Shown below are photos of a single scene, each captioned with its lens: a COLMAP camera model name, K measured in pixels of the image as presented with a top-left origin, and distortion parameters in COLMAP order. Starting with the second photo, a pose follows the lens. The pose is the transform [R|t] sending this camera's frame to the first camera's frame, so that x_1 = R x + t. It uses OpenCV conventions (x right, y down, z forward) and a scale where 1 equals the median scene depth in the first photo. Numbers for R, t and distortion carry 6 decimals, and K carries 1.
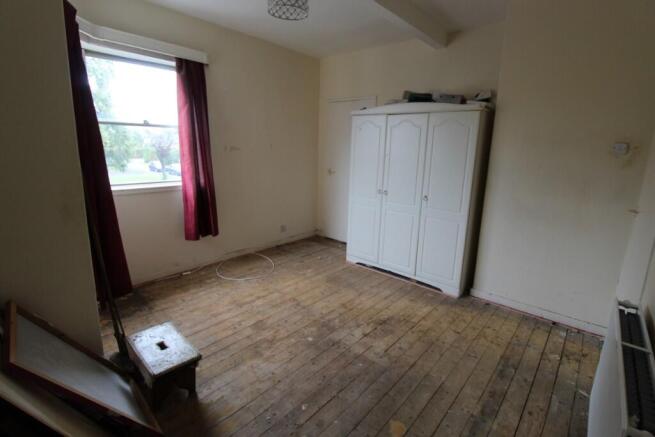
lens RADIAL K [[329.0, 0, 328.5], [0, 329.0, 215.4], [0, 0, 1]] dist [0.000865, -0.000714]
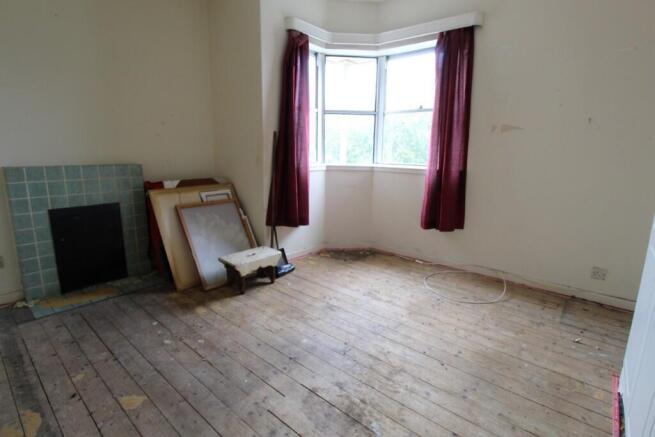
lens RADIAL K [[329.0, 0, 328.5], [0, 329.0, 215.4], [0, 0, 1]] dist [0.000865, -0.000714]
pose [[-0.008315, 0.166431, -0.986018, 0.552311], [-0.227847, 0.959799, 0.163927, -0.056511], [0.973661, 0.226024, 0.029940, 0.761720]]
